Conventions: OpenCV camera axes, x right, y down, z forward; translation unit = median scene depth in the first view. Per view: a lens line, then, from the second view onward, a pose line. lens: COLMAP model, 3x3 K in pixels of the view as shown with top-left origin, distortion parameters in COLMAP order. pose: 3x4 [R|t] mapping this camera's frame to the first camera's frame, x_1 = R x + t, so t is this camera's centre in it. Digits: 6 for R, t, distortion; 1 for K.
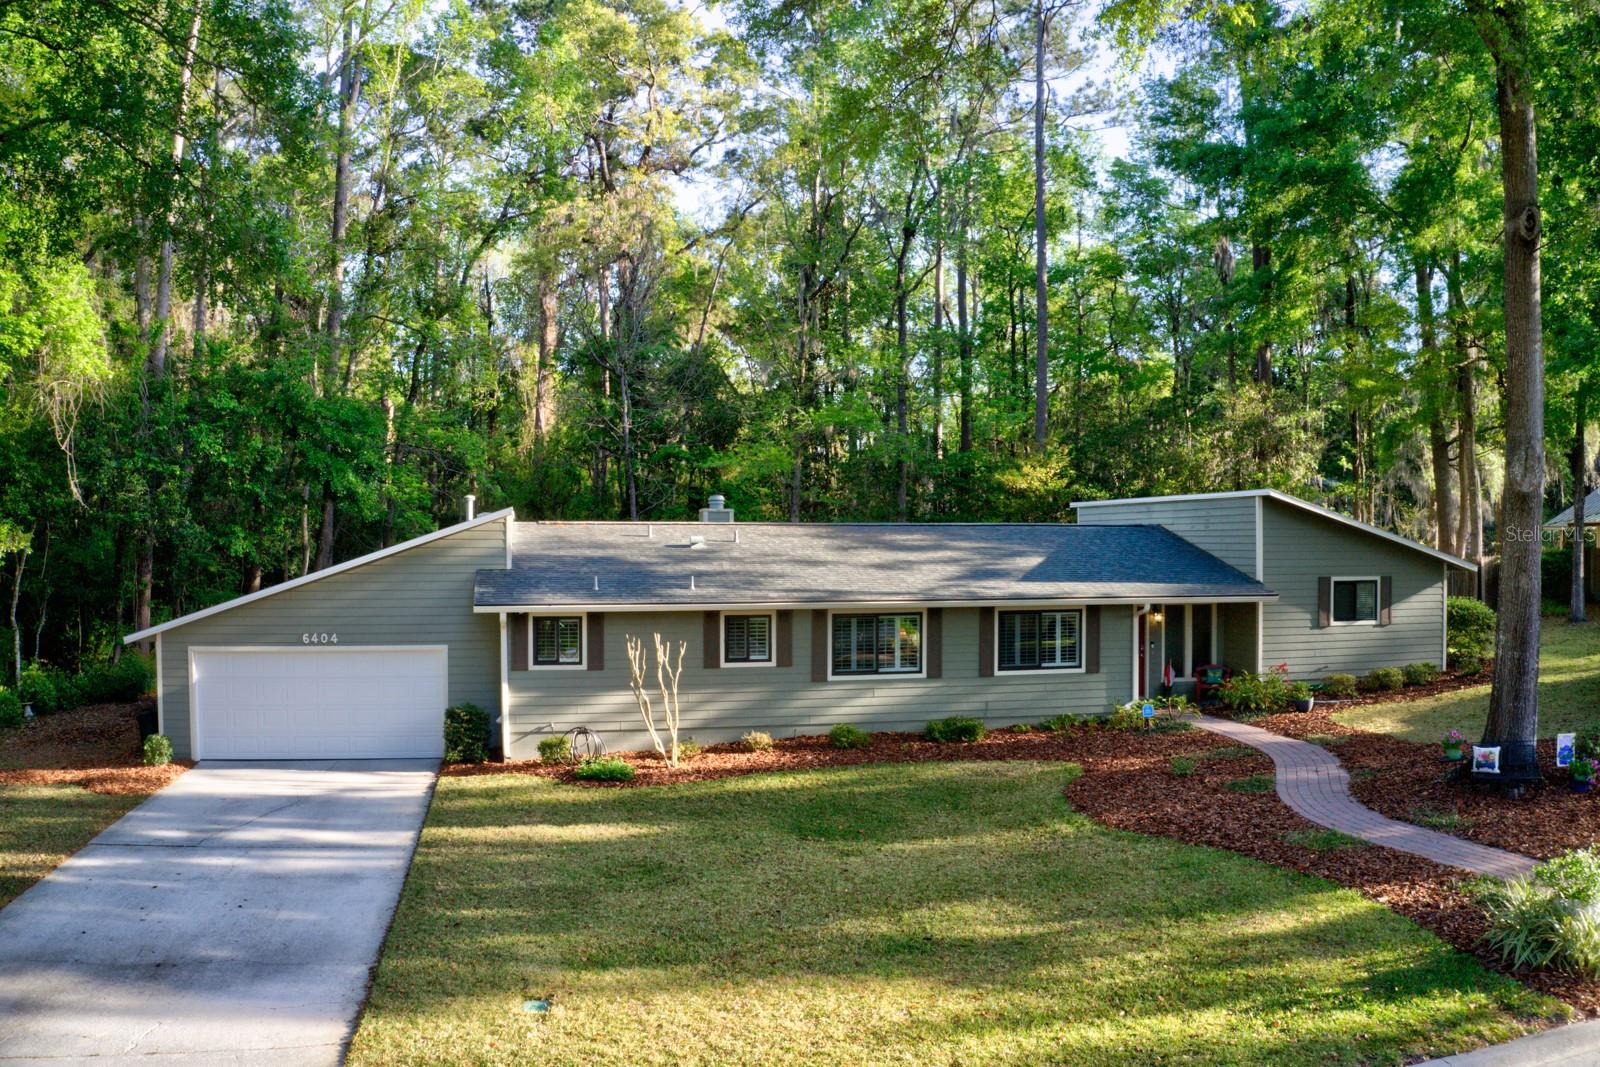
lens RADIAL K [[1251.6, 0, 800.0], [0, 1251.6, 533.5], [0, 0, 1]] dist [-0.198534, 0.028419]
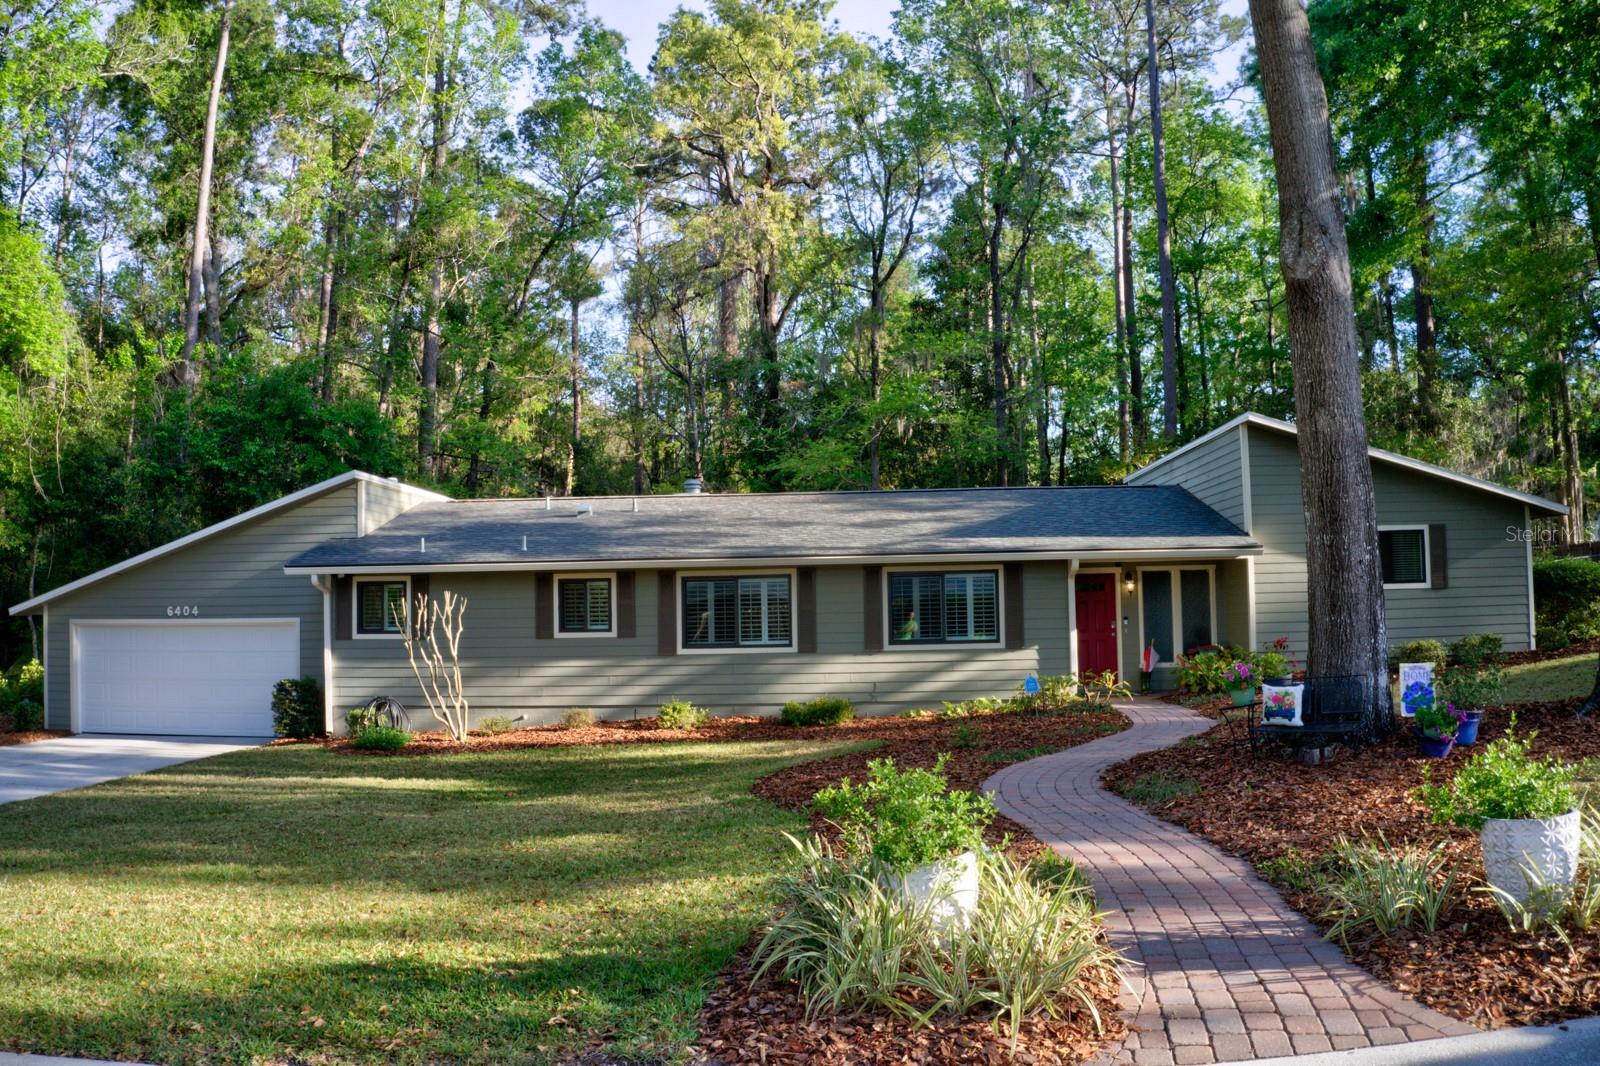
lens RADIAL K [[1257.0, 0, 800.0], [0, 1257.0, 533.0], [0, 0, 1]] dist [-0.192207, 0.023233]
pose [[0.964368, -0.034814, -0.262264, 0.319109], [0.019689, 0.997999, -0.060080, 0.084096], [0.263831, 0.052775, 0.963124, 0.176592]]
